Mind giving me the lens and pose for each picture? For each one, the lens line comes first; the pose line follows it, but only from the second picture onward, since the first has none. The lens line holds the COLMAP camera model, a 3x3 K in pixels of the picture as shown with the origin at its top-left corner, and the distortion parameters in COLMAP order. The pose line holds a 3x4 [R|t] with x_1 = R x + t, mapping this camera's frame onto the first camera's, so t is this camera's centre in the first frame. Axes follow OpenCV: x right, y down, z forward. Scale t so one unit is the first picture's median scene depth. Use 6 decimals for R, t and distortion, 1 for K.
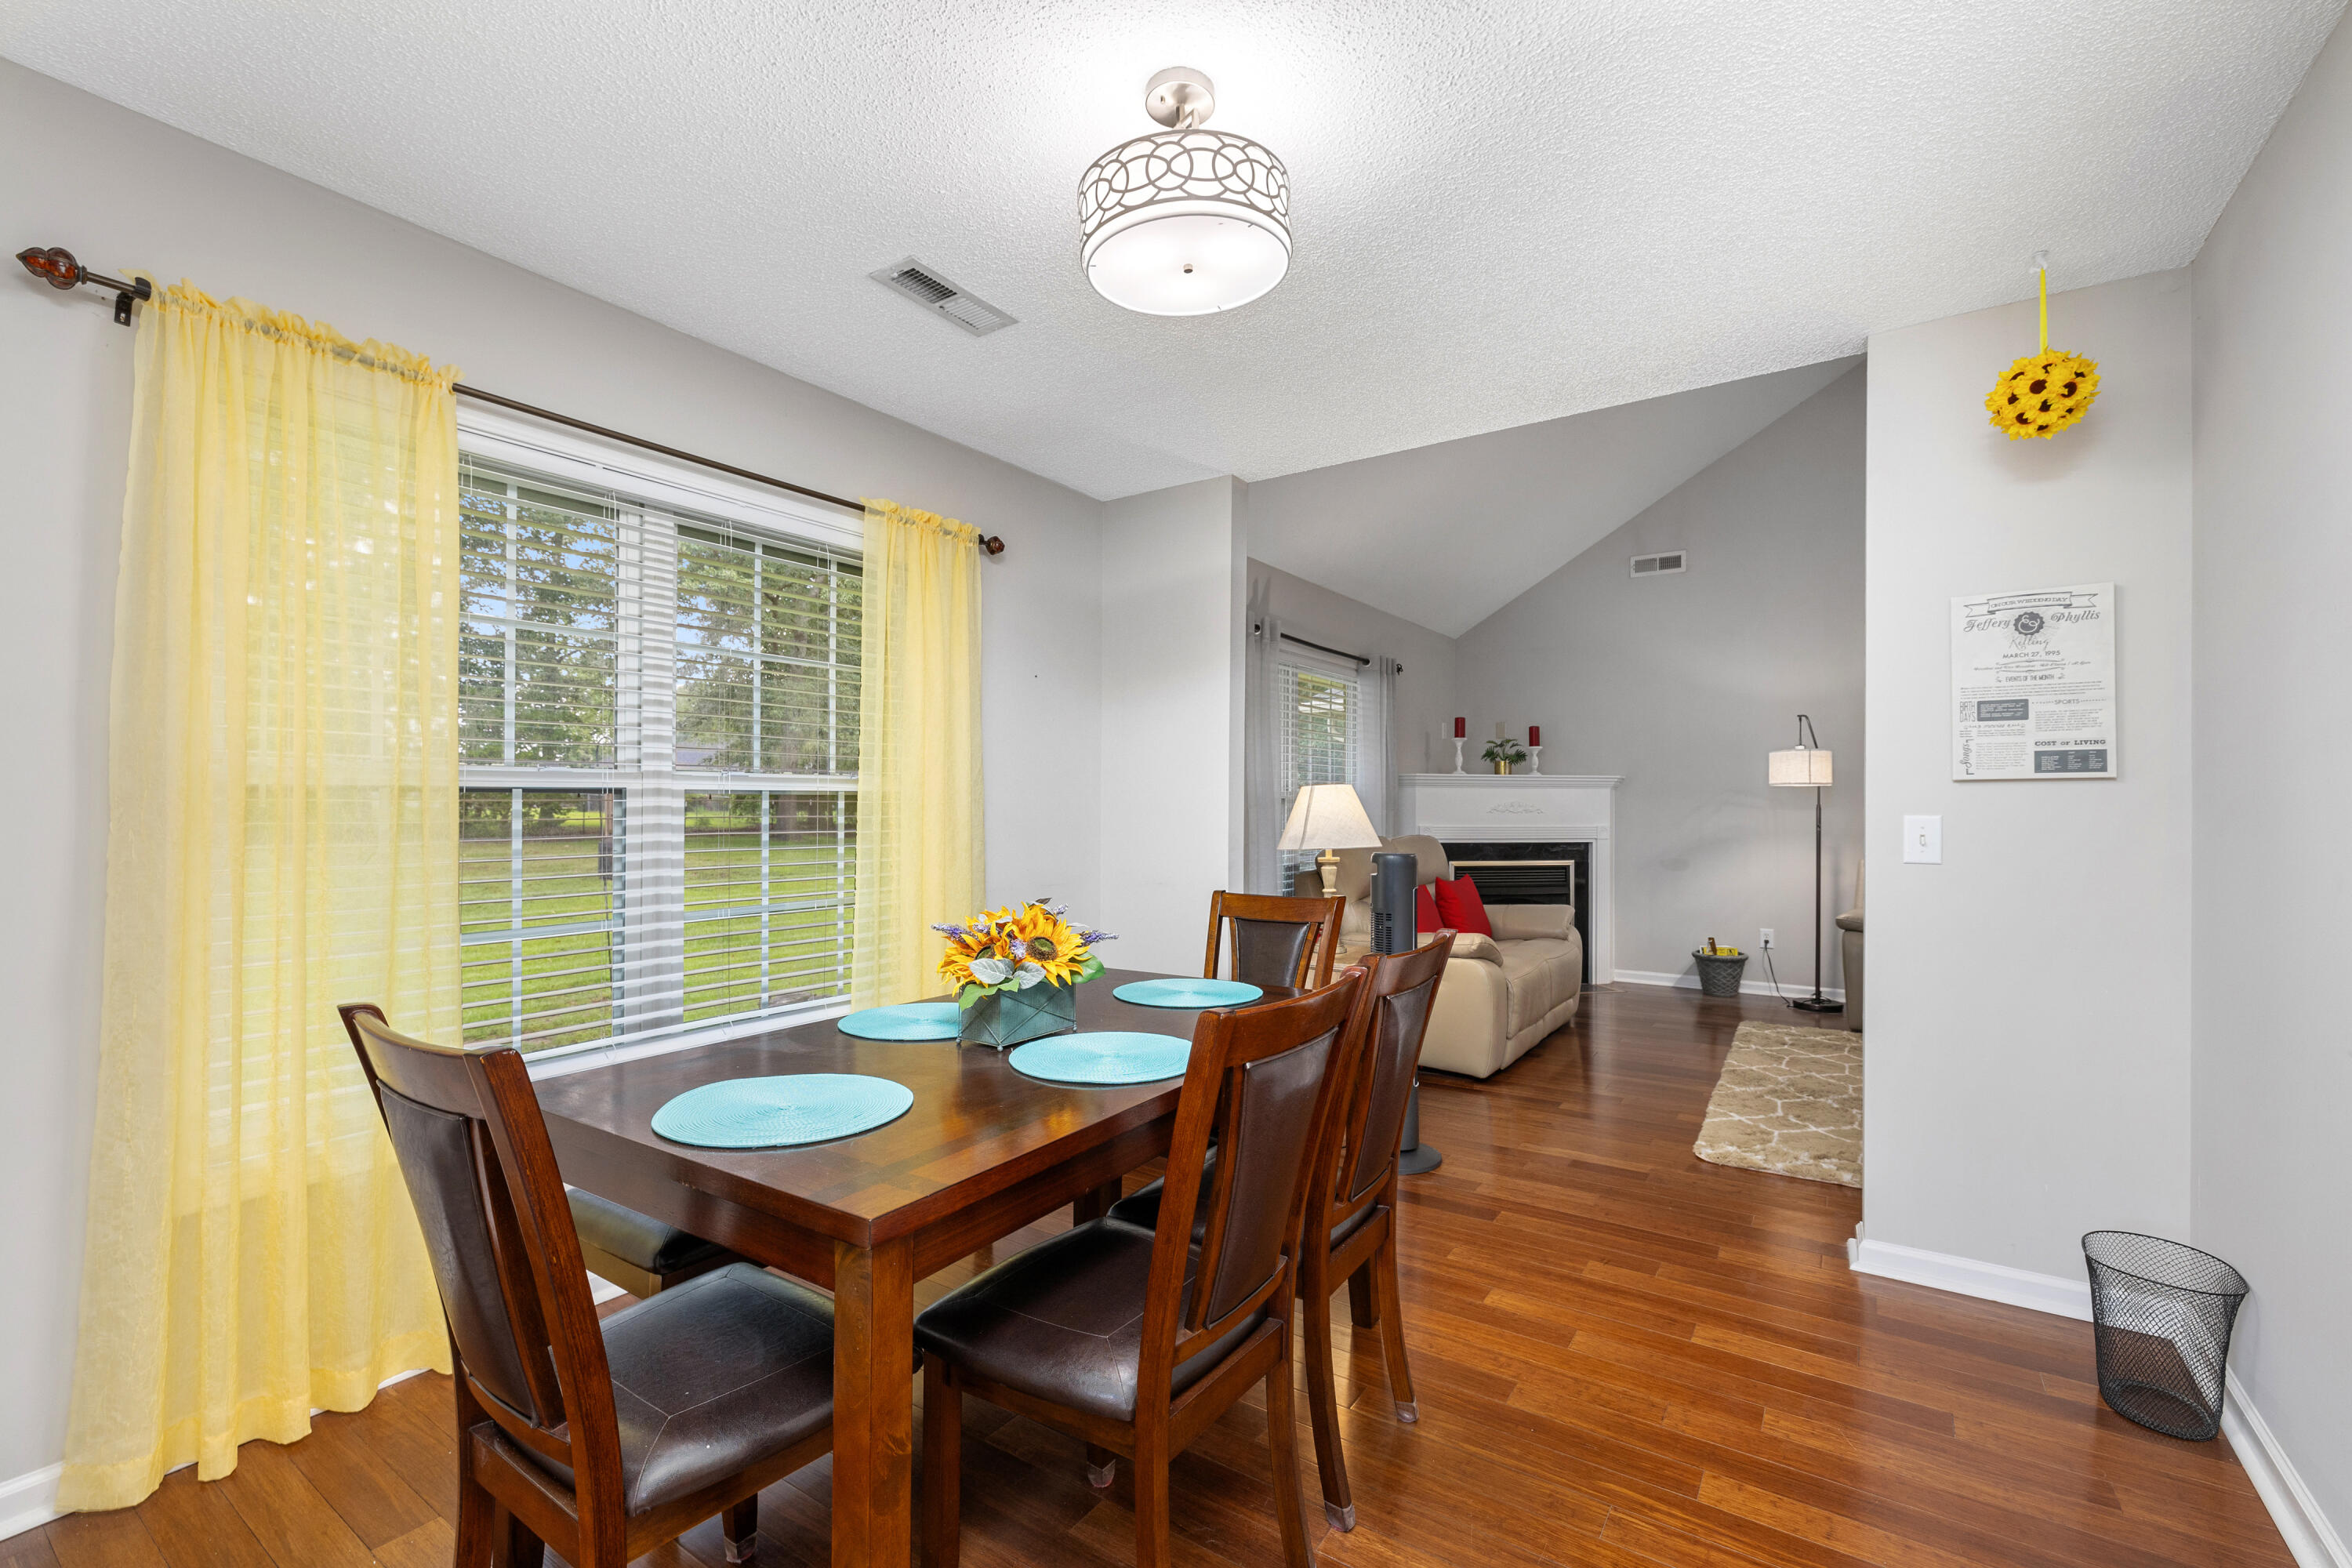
lens RADIAL K [[1029.0, 0, 1169.0], [0, 1029.0, 793.6], [0, 0, 1]] dist [0.000927, 0.000332]
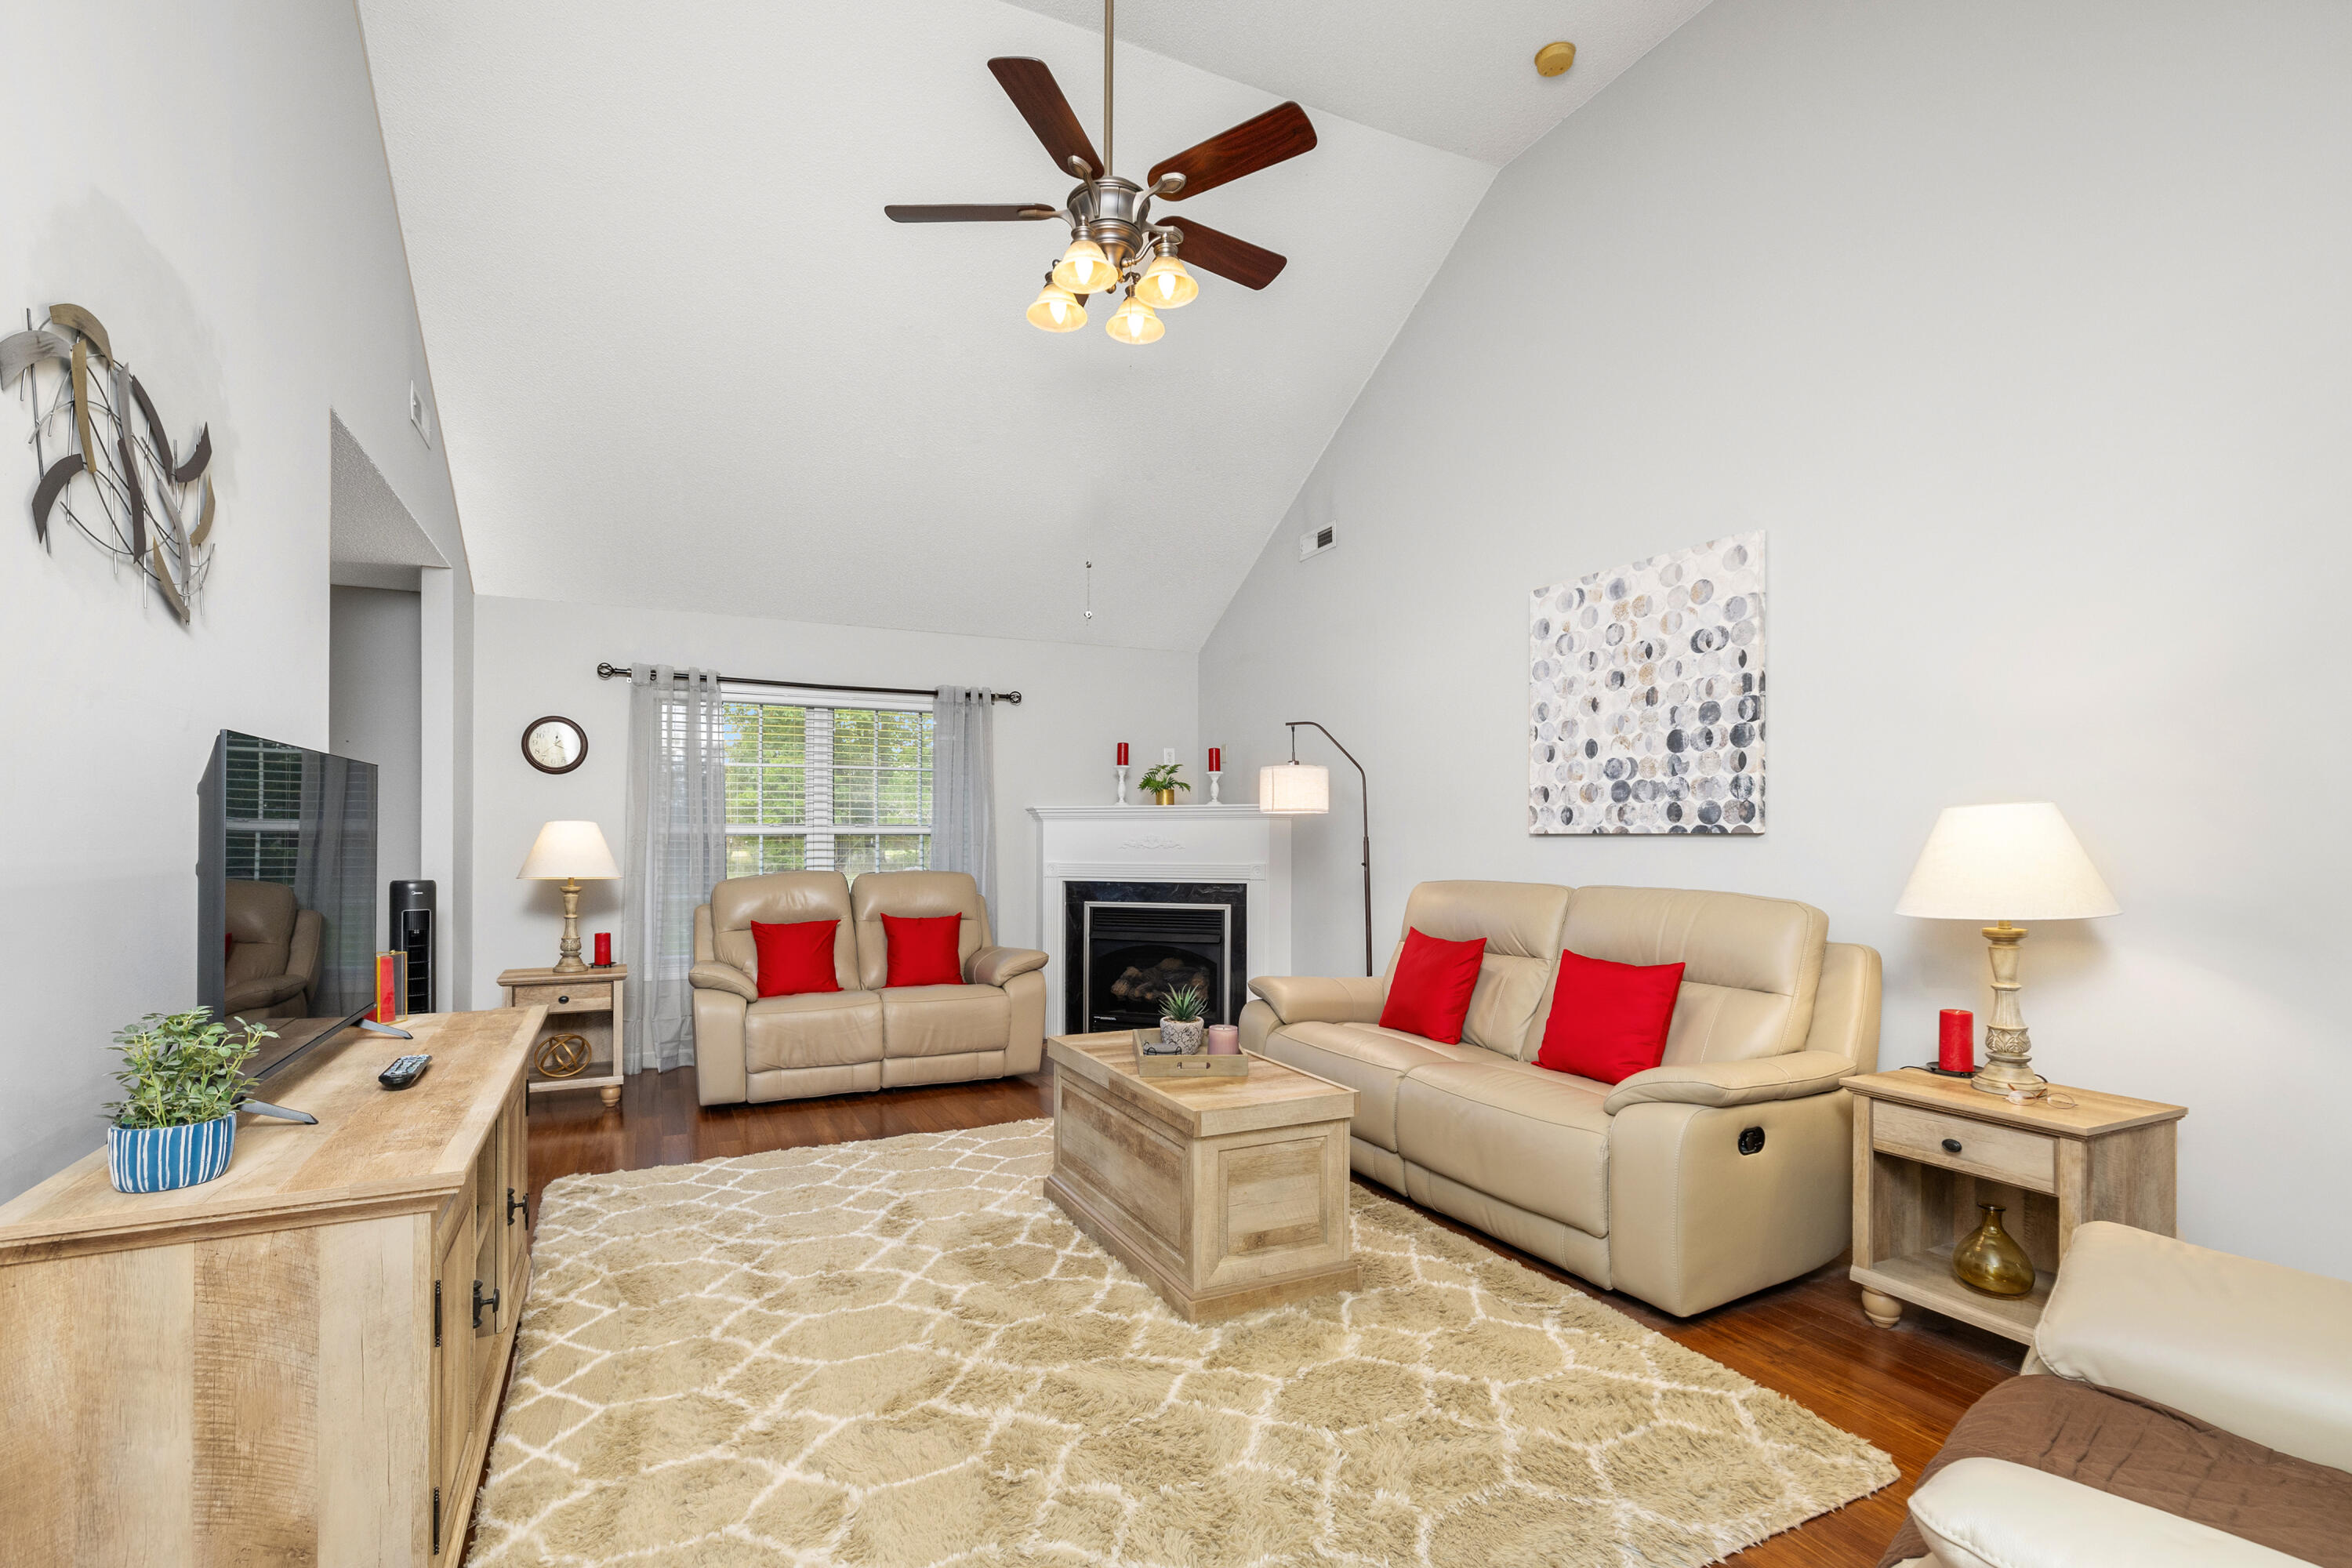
lens RADIAL K [[1029.0, 0, 1124.8], [0, 1029.0, 836.3], [0, 0, 1]] dist [0.000927, 0.000332]
pose [[0.855054, -0.009028, -0.518461, 0.759569], [0.011243, 0.999936, 0.001130, 0.006491], [0.518418, -0.006795, 0.855101, 0.229957]]
